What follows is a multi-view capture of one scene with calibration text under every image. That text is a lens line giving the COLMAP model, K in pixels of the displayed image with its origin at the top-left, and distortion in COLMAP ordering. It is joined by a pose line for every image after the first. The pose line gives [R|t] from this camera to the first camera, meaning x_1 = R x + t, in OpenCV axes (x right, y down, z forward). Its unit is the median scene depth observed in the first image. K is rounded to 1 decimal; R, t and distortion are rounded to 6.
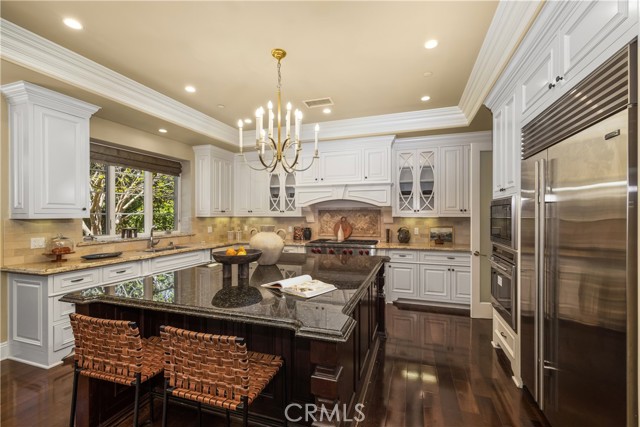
lens RADIAL K [[275.1, 0, 320.0], [0, 275.1, 213.5], [0, 0, 1]] dist [0.010139, -0.000293]
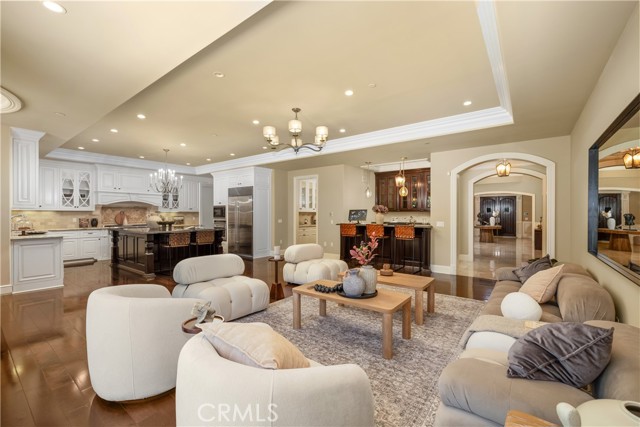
lens RADIAL K [[275.1, 0, 320.0], [0, 275.1, 213.5], [0, 0, 1]] dist [0.010139, -0.000293]
pose [[0.322142, 0.004563, 0.946680, -1.243336], [-0.004505, 0.999984, -0.003287, 0.028850], [-0.946681, -0.003206, 0.322158, -0.729813]]
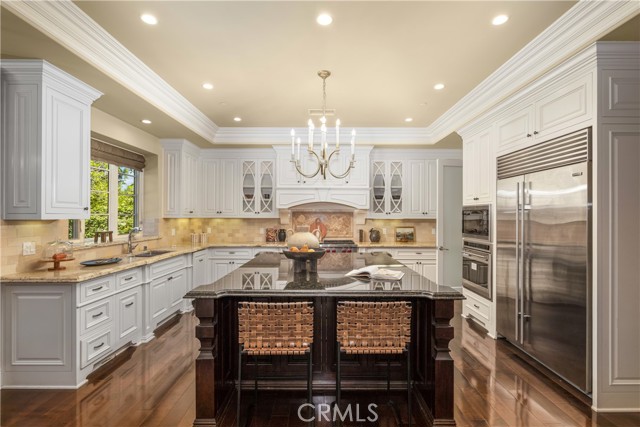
lens RADIAL K [[300.2, 0, 320.0], [0, 300.2, 213.5], [0, 0, 1]] dist [0.000297, -0.000021]
pose [[0.948241, 0.008363, 0.317442, -0.304959], [-0.007061, 0.999961, -0.005251, -0.000572], [-0.317473, 0.002737, 0.948263, -0.086288]]
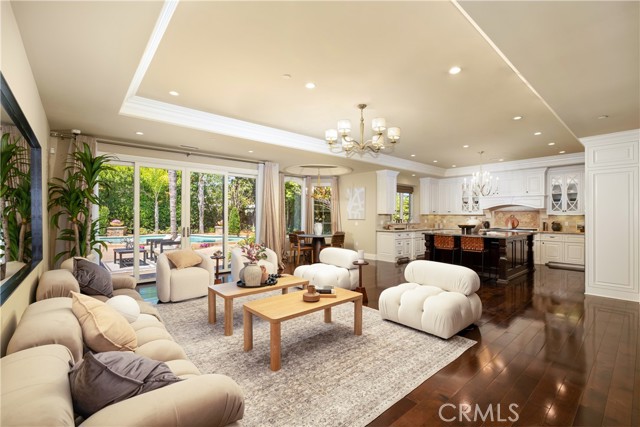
lens RADIAL K [[282.6, 0, 320.0], [0, 282.6, 213.5], [0, 0, 1]] dist [-0.009225, -0.000096]
pose [[0.860260, 0.001255, -0.509853, -0.052163], [-0.003834, 0.999985, -0.004007, 0.017313], [0.509840, 0.005402, 0.860252, -1.180281]]
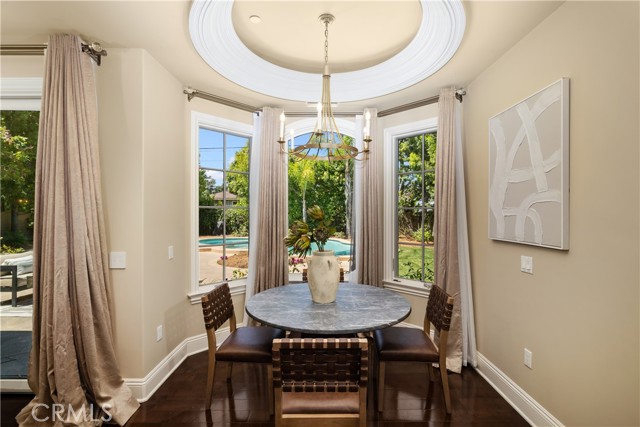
lens RADIAL K [[293.0, 0, 320.0], [0, 293.0, 213.5], [0, 0, 1]] dist [0.000451, 0.000114]
pose [[0.323526, 0.002490, -0.946216, -0.514649], [0.000120, 0.999996, 0.002672, 0.002115], [0.946219, -0.000978, 0.323524, 0.198273]]
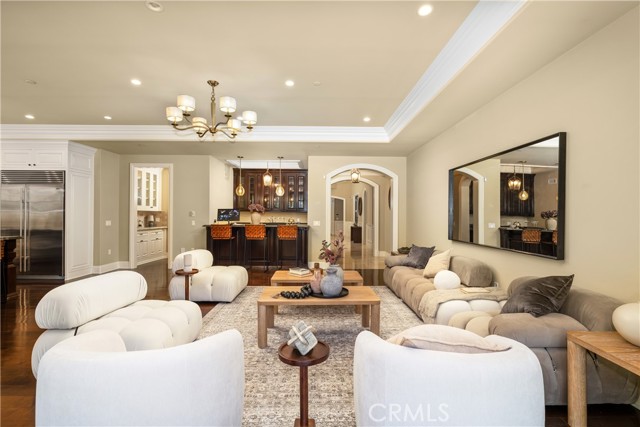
lens RADIAL K [[293.0, 0, 320.0], [0, 293.0, 213.5], [0, 0, 1]] dist [0.000451, 0.000114]
pose [[-0.327375, 0.007572, 0.944864, -1.235690], [-0.005762, 0.999933, -0.010010, 0.036930], [-0.944877, -0.008721, -0.327310, -0.369826]]
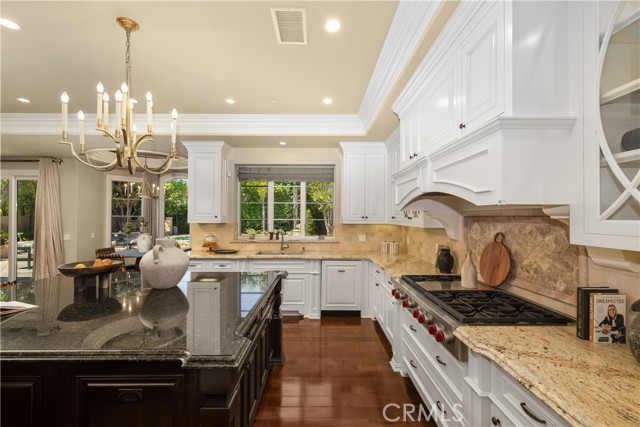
lens RADIAL K [[275.1, 0, 320.0], [0, 275.1, 213.5], [0, 0, 1]] dist [0.010139, -0.000293]
pose [[0.320504, -0.005184, -0.947233, 0.441600], [0.001502, 0.999987, -0.004965, -0.016923], [0.947246, 0.000169, 0.320507, 0.705852]]
